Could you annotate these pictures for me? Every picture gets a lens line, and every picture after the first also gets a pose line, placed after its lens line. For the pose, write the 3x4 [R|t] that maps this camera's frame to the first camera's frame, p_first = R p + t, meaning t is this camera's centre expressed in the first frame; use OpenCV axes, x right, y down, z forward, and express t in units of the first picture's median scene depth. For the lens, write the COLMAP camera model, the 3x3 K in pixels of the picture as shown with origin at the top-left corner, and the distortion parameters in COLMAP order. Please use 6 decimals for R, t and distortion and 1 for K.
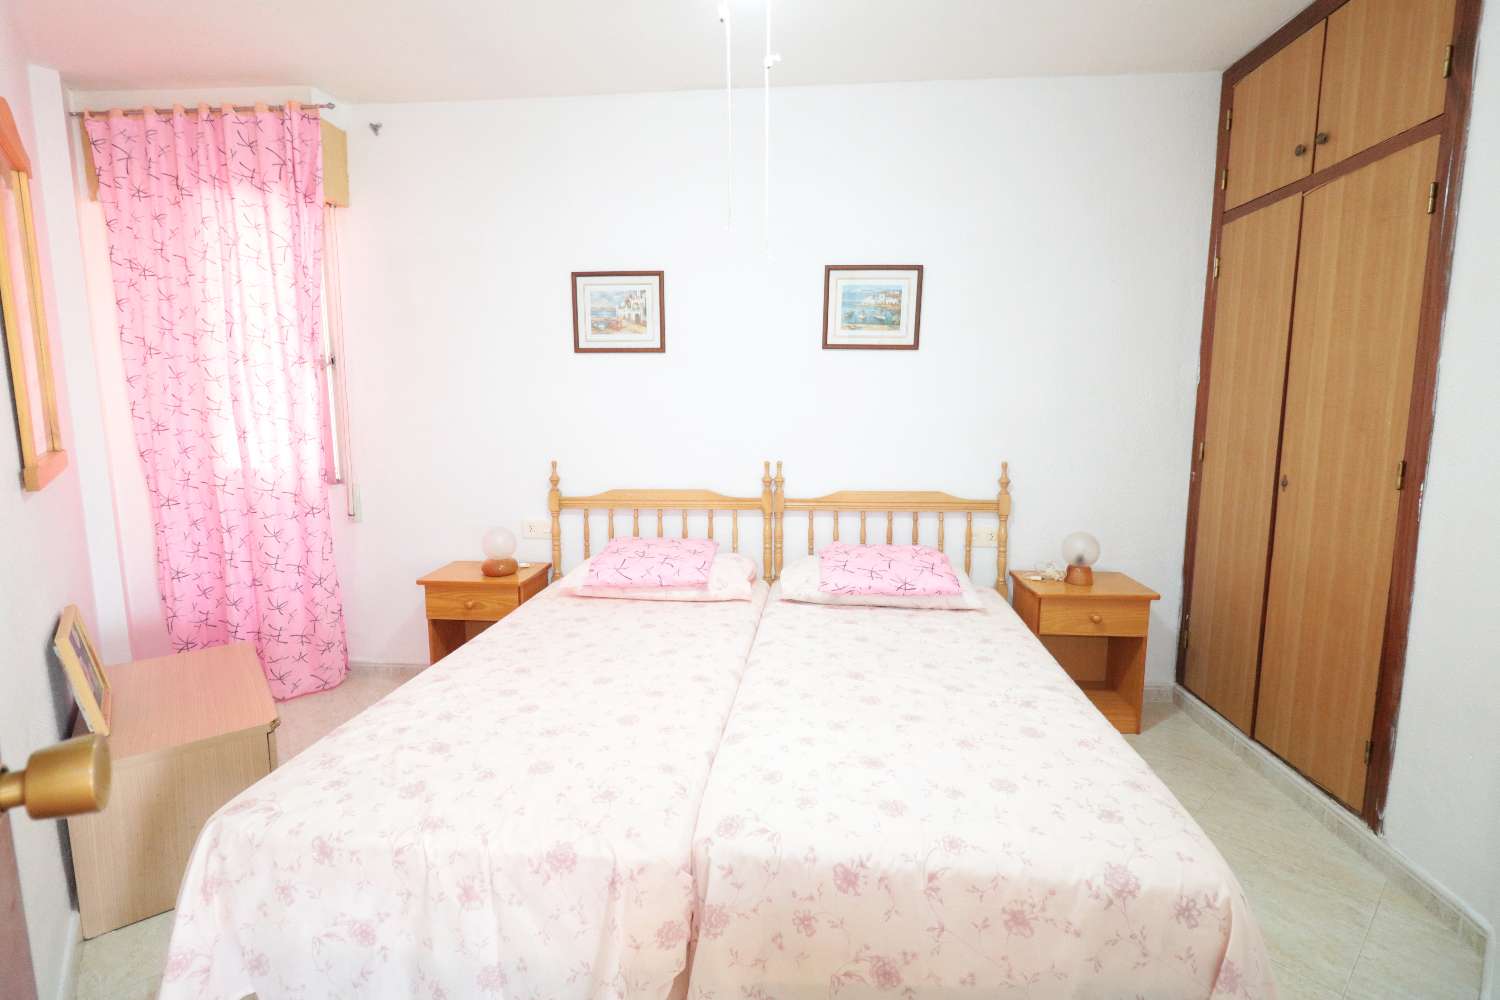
lens RADIAL K [[692.8, 0, 737.9], [0, 692.8, 492.1], [0, 0, 1]] dist [0.001128, -0.000102]
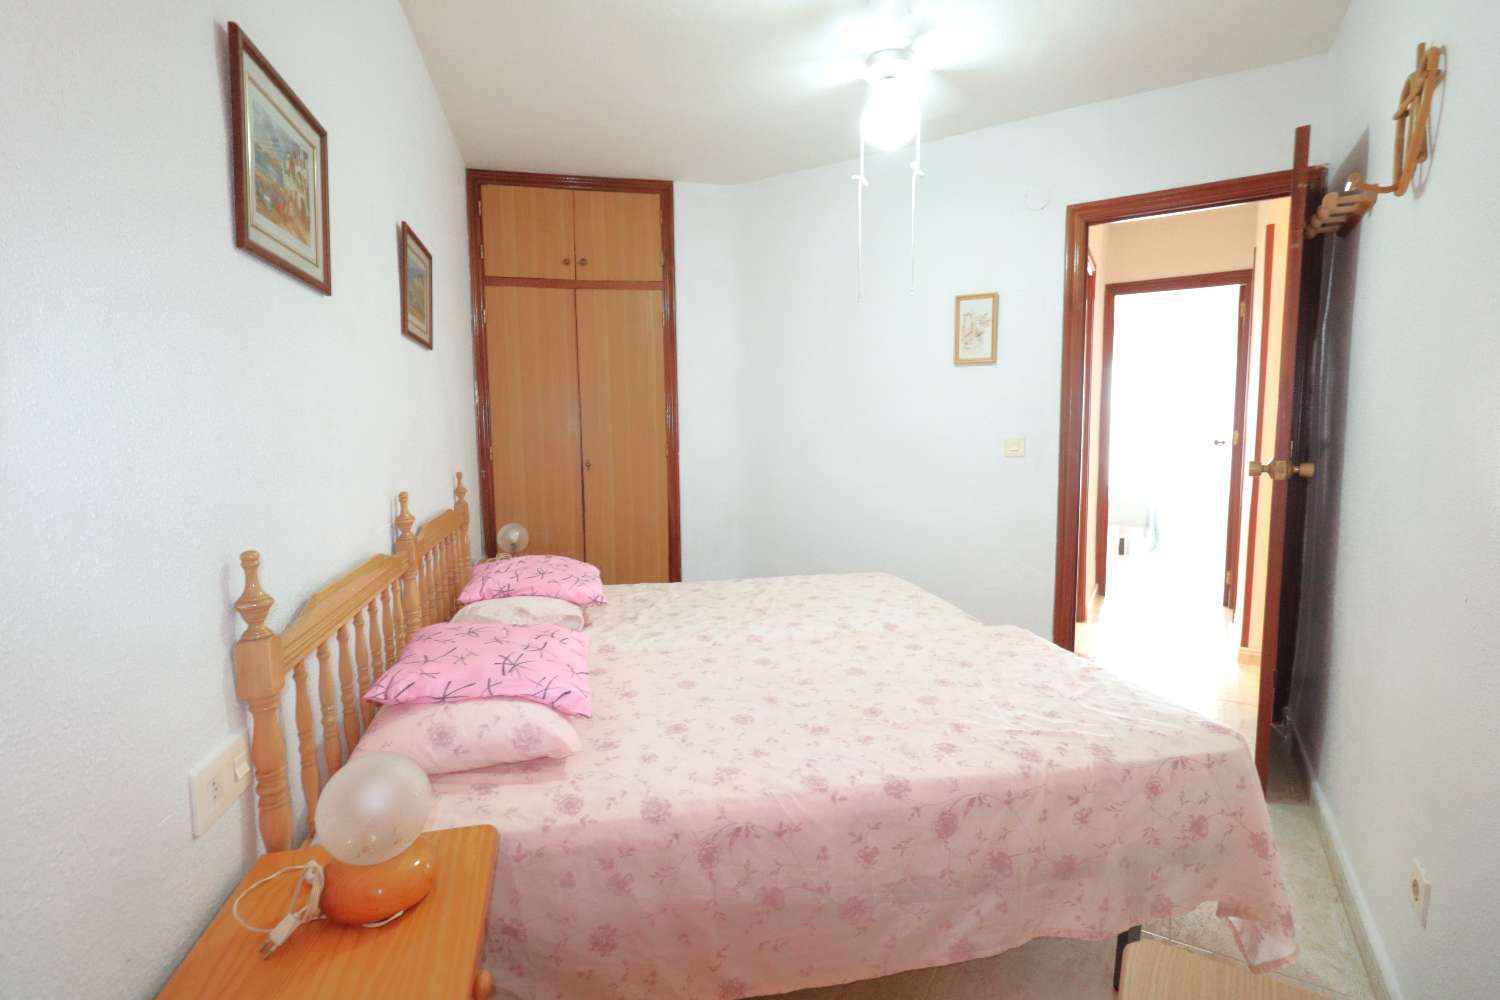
lens RADIAL K [[692.8, 0, 737.9], [0, 692.8, 492.1], [0, 0, 1]] dist [0.001128, -0.000102]
pose [[-0.308888, -0.082020, 0.947555, -0.936319], [0.137965, 0.981873, 0.129965, -0.120868], [-0.941039, 0.170874, -0.291973, 1.228627]]
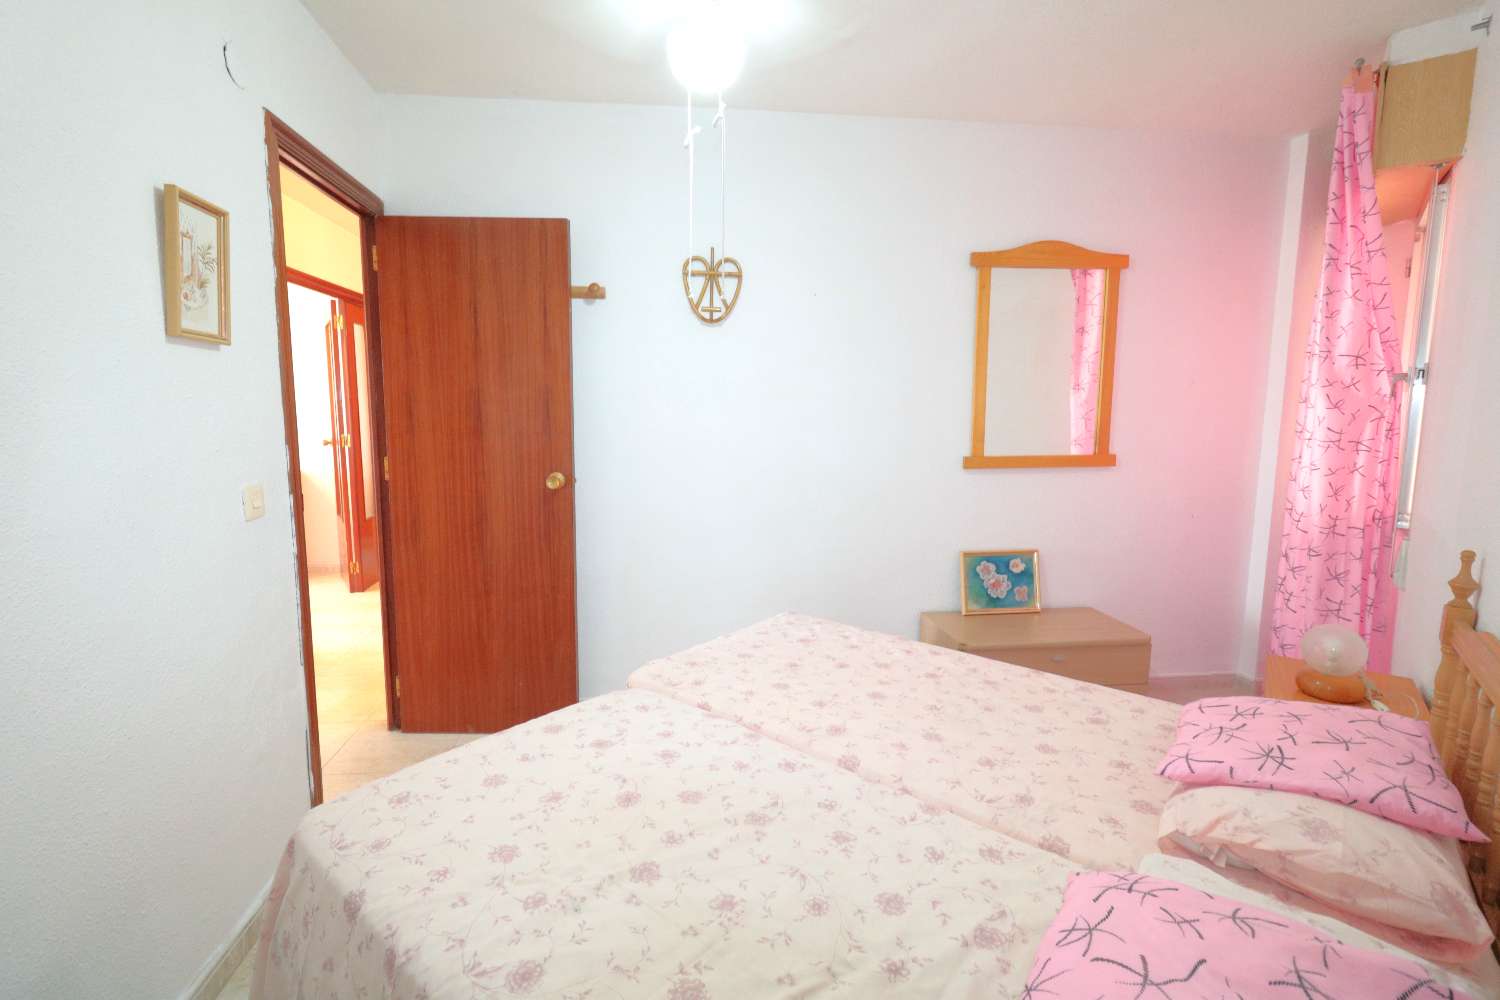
lens RADIAL K [[692.8, 0, 737.9], [0, 692.8, 492.1], [0, 0, 1]] dist [0.001128, -0.000102]
pose [[-0.550863, 0.104196, -0.828066, 0.657711], [-0.113392, 0.973632, 0.197945, -0.183462], [0.826857, 0.202936, -0.524524, 1.144277]]
